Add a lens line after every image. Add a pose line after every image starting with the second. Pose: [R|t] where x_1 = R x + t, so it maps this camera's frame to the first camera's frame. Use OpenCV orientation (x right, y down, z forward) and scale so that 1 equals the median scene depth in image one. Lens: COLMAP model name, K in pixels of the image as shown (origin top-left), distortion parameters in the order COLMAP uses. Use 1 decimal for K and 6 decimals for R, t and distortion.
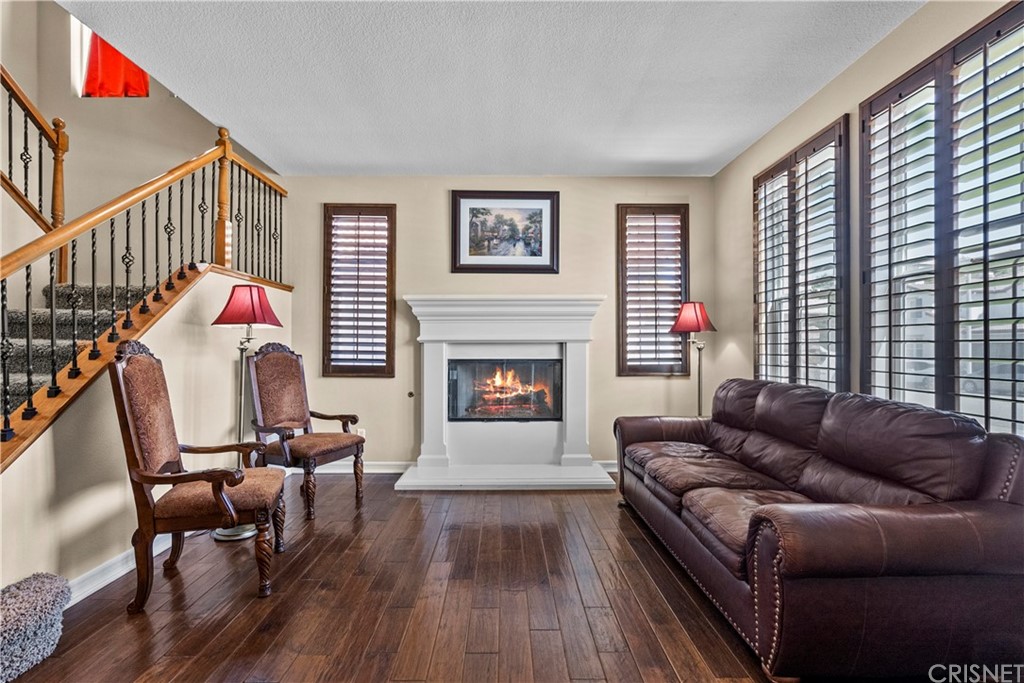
lens RADIAL K [[468.9, 0, 513.0], [0, 468.9, 344.5], [0, 0, 1]] dist [0.000881, -0.000218]
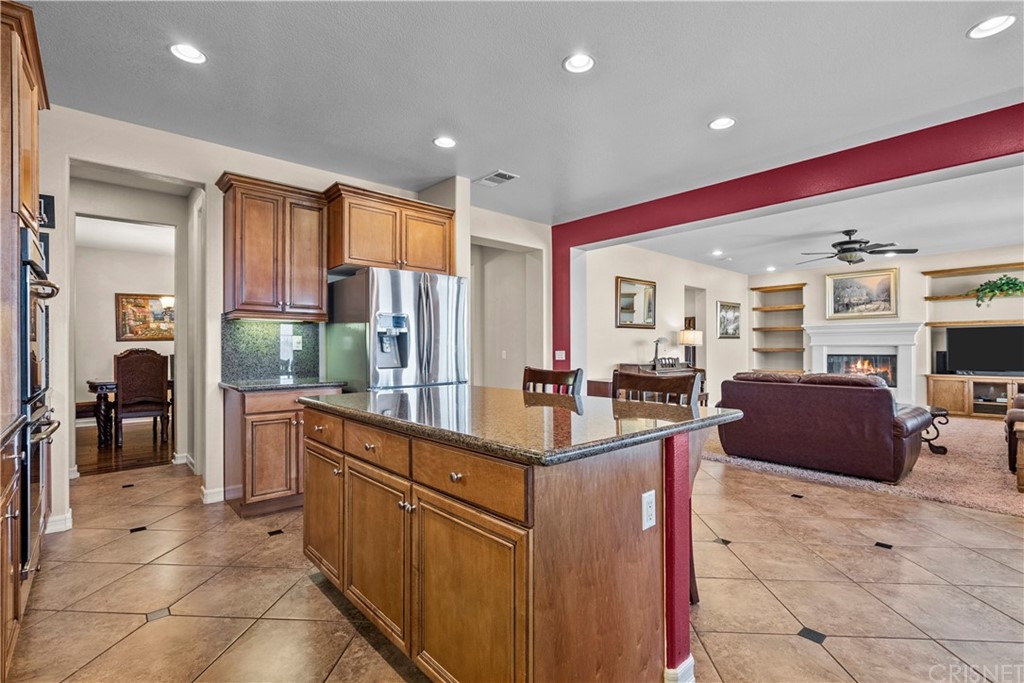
lens RADIAL K [[468.9, 0, 509.0], [0, 468.9, 343.0], [0, 0, 1]] dist [0.000881, -0.000218]
pose [[0.653308, -0.007595, -0.757054, 0.519295], [0.005788, 0.999971, -0.005037, -0.016184], [0.757070, -0.001091, 0.653333, -1.437778]]
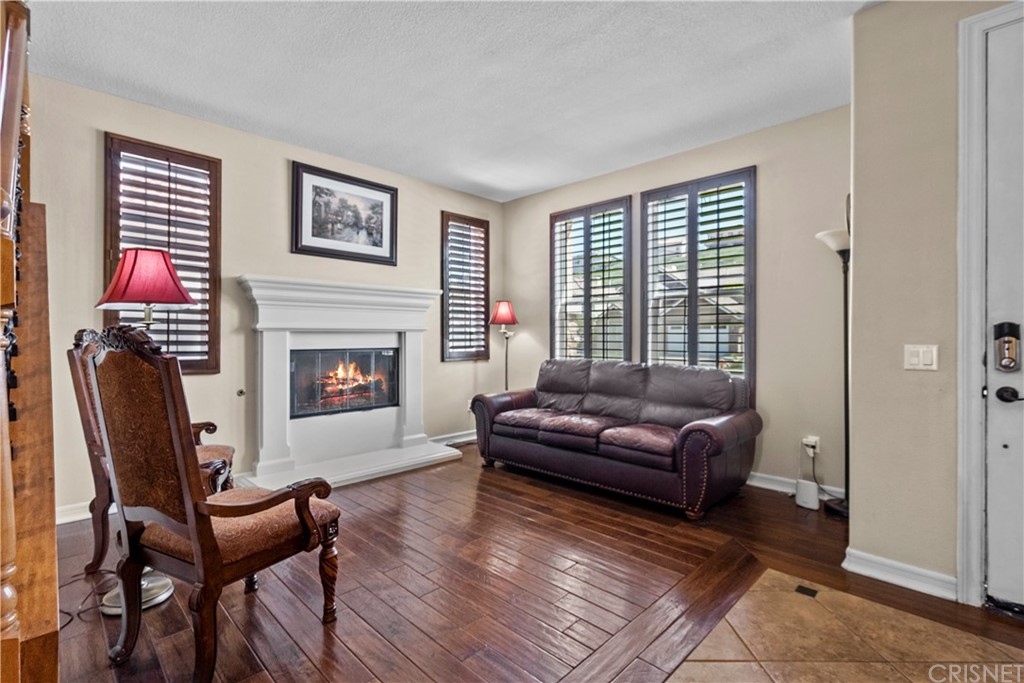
lens RADIAL K [[468.9, 0, 507.1], [0, 468.9, 336.5], [0, 0, 1]] dist [0.000881, -0.000218]
pose [[0.721066, 0.000854, 0.692866, -0.454455], [-0.005140, 0.999978, 0.004116, 0.000605], [-0.692848, -0.006529, 0.721055, 0.069360]]
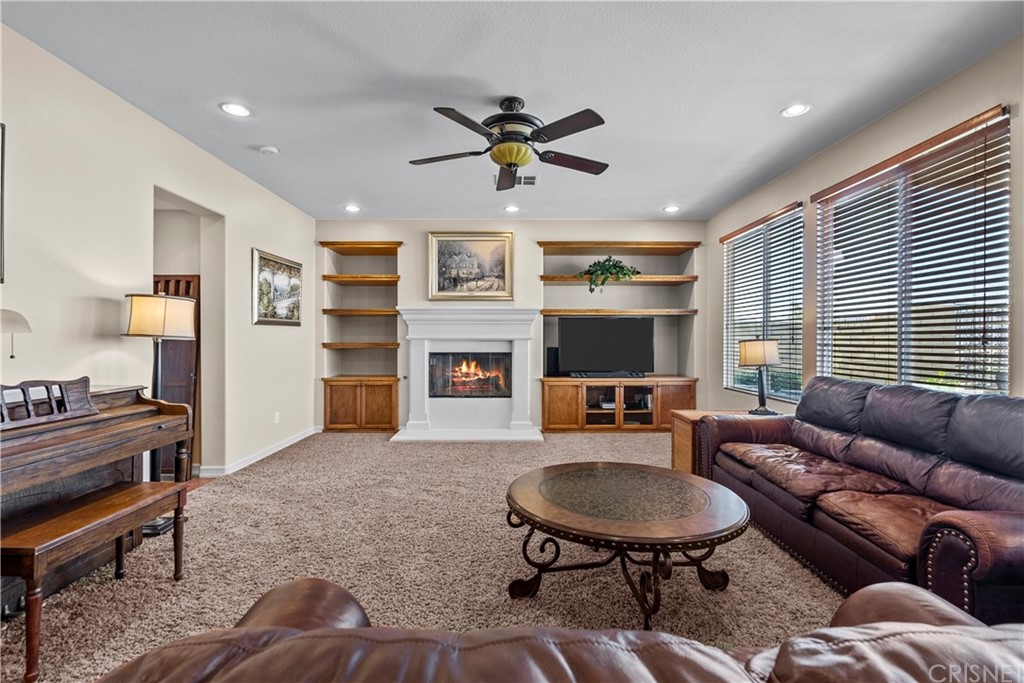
lens RADIAL K [[468.9, 0, 511.2], [0, 468.9, 339.8], [0, 0, 1]] dist [0.000881, -0.000218]
pose [[0.999983, 0.003873, -0.004374, 0.111579], [-0.003841, 0.999967, 0.007198, -0.016330], [0.004401, -0.007181, 0.999965, -0.382103]]
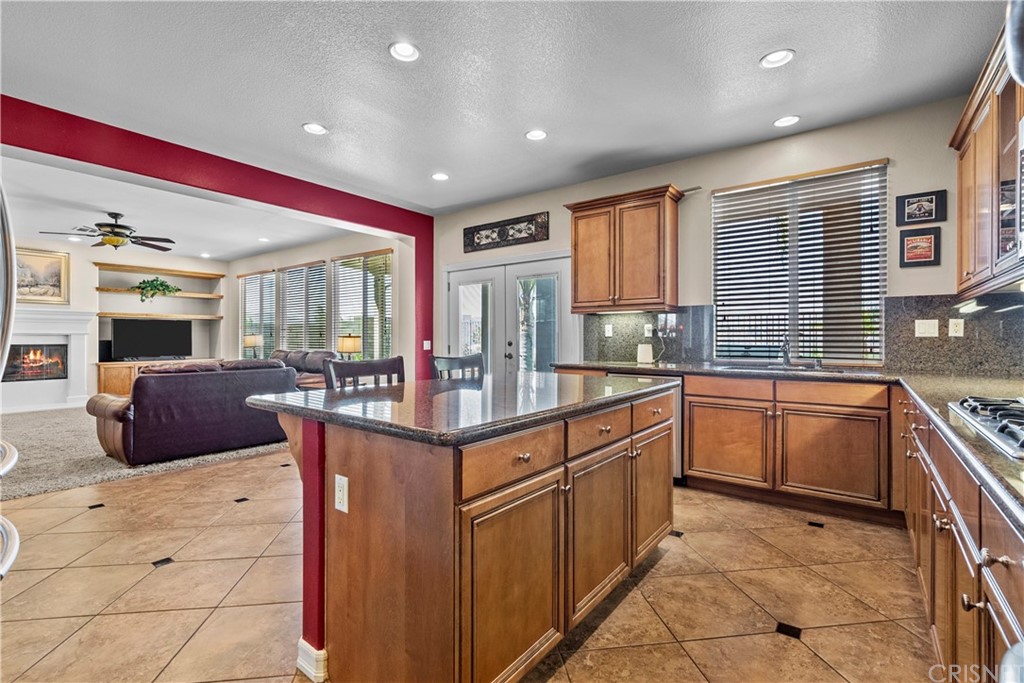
lens RADIAL K [[468.9, 0, 507.9], [0, 468.9, 337.3], [0, 0, 1]] dist [0.000881, -0.000218]
pose [[0.618630, 0.002181, 0.785680, -0.265985], [-0.008305, 0.999958, 0.003763, -0.016476], [-0.785639, -0.008853, 0.618622, -1.456723]]
